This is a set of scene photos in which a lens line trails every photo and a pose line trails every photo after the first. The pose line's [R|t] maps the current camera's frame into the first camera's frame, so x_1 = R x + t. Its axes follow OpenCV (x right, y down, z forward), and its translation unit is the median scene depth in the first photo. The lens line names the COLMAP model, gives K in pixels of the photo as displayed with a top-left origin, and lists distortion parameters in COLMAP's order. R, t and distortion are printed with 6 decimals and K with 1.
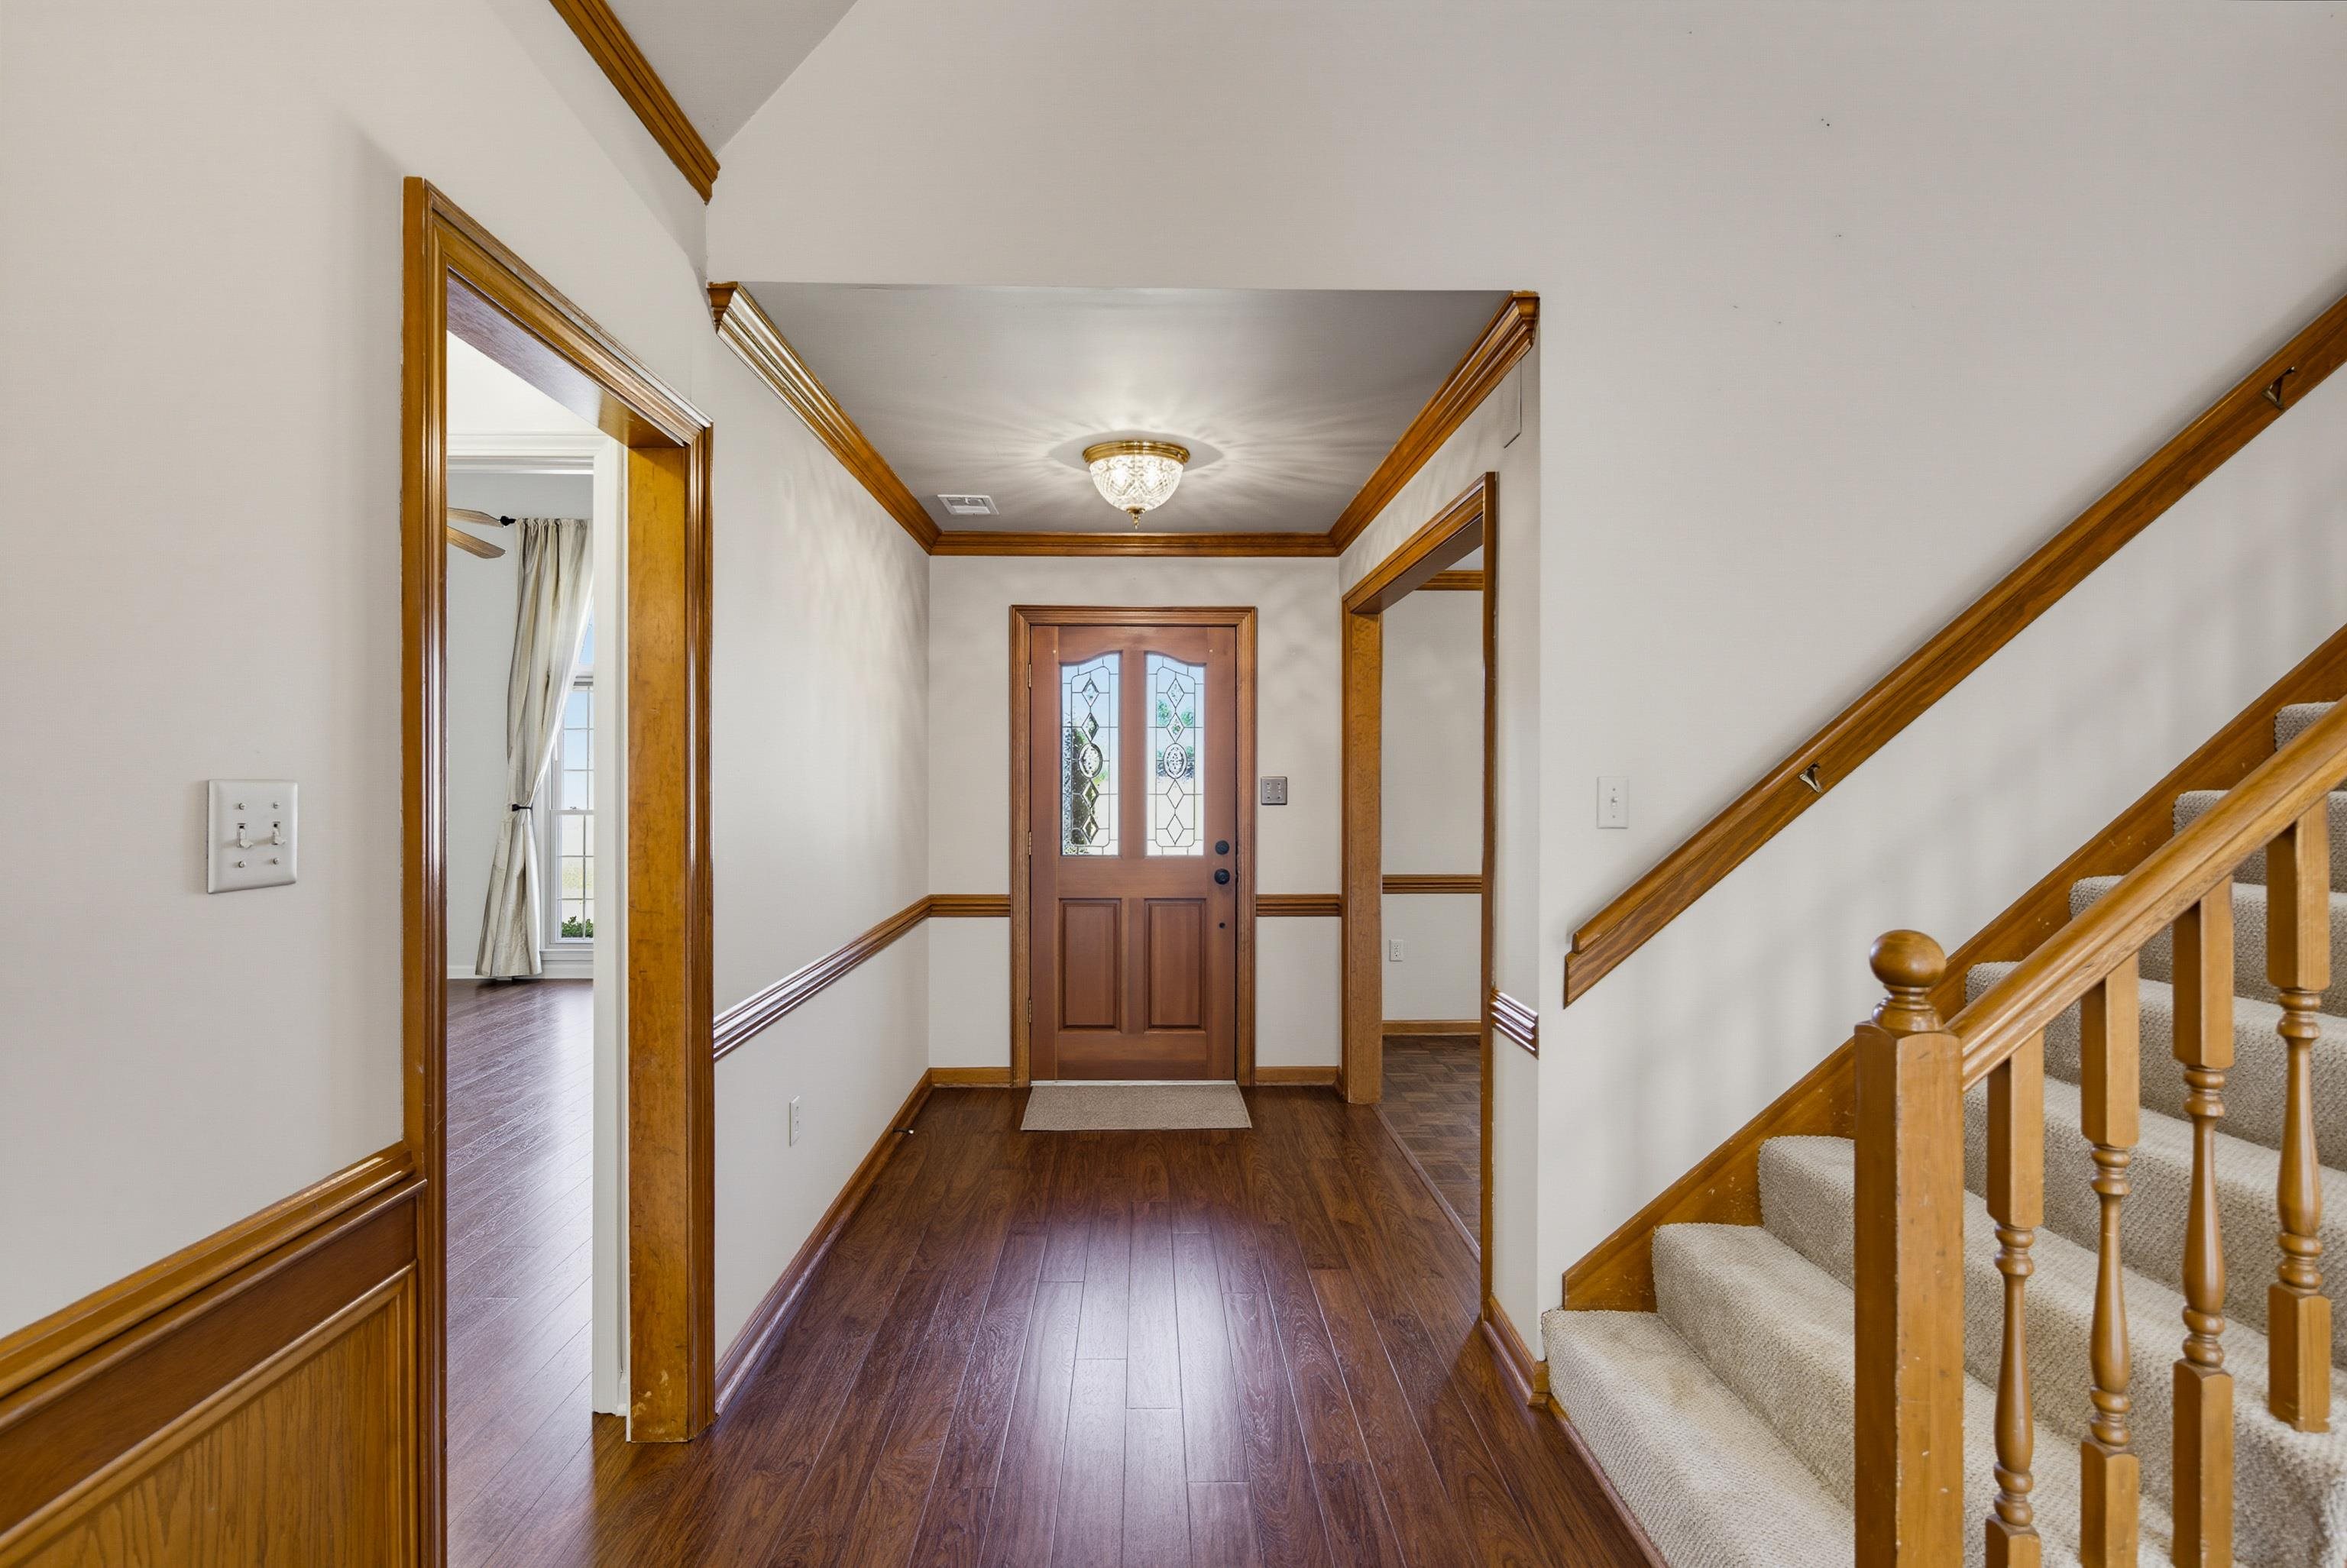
lens RADIAL K [[1133.5, 0, 1158.2], [0, 1133.5, 772.6], [0, 0, 1]] dist [0.005231, -0.004392]
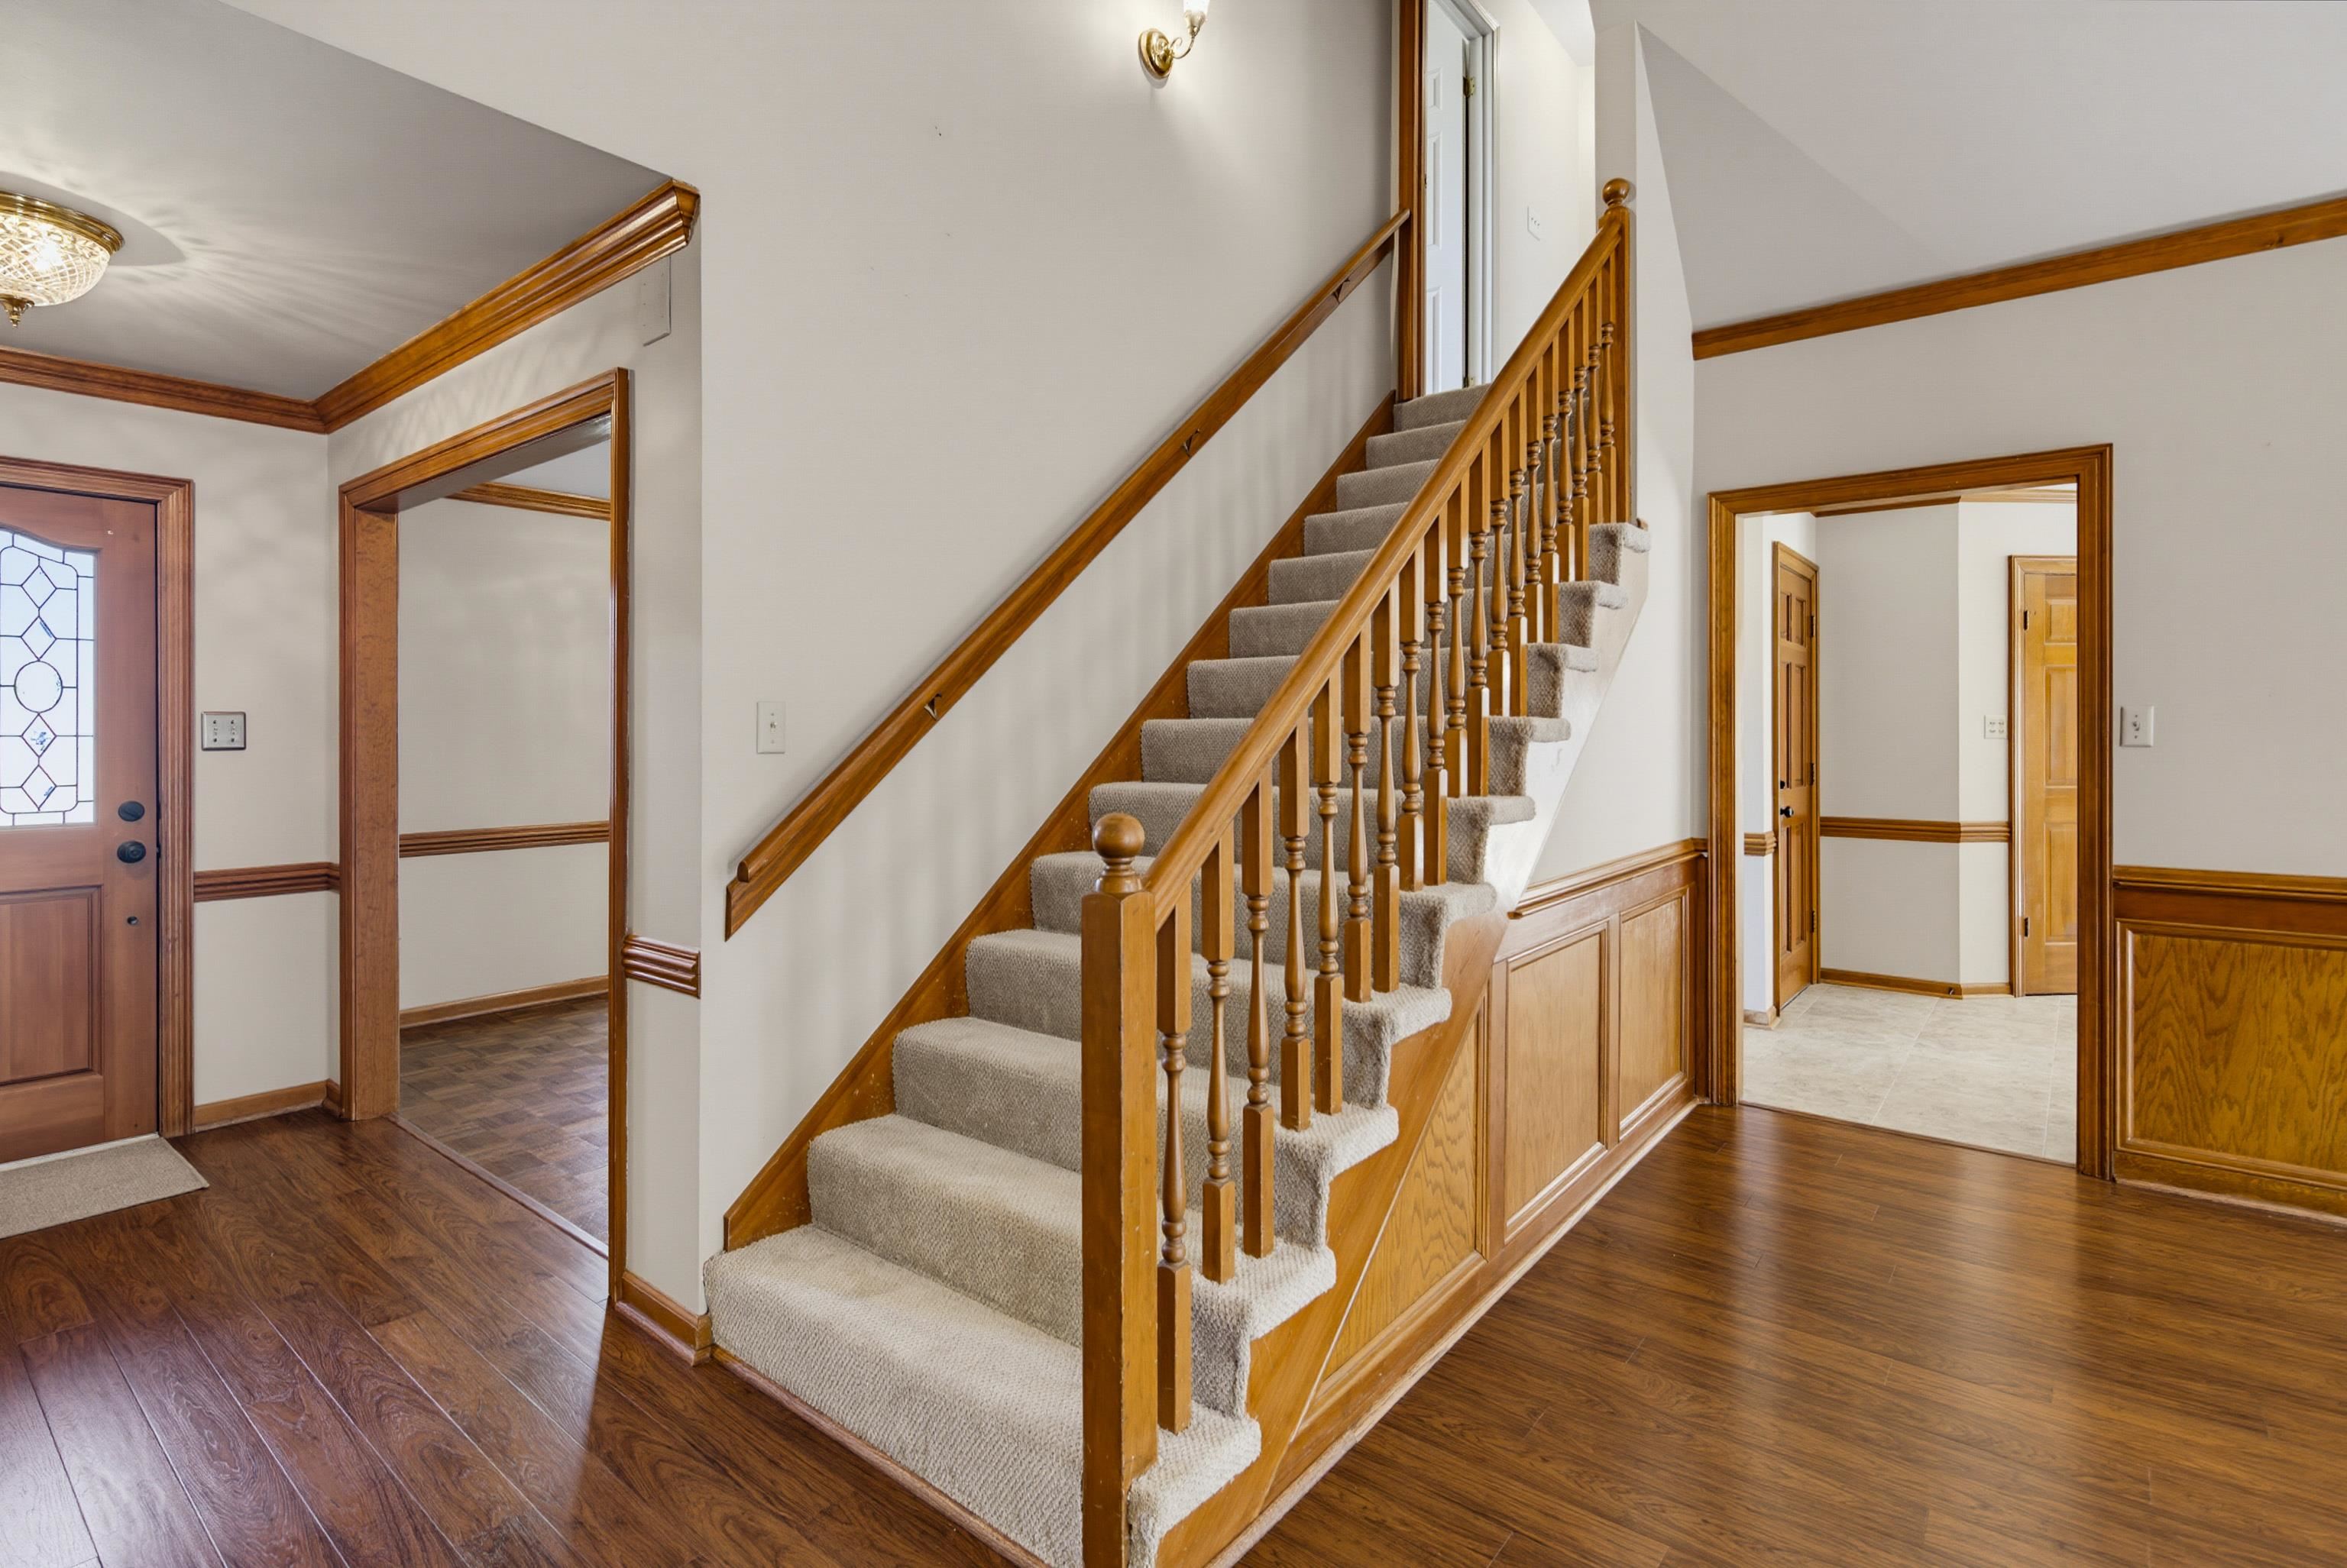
lens RADIAL K [[1133.5, 0, 1150.8], [0, 1133.5, 732.7], [0, 0, 1]] dist [0.005231, -0.004392]
pose [[0.645338, -0.000488, 0.763897, -0.101031], [-0.001687, 0.999996, 0.002064, 0.019236], [-0.763895, -0.002621, 0.645335, 0.069007]]
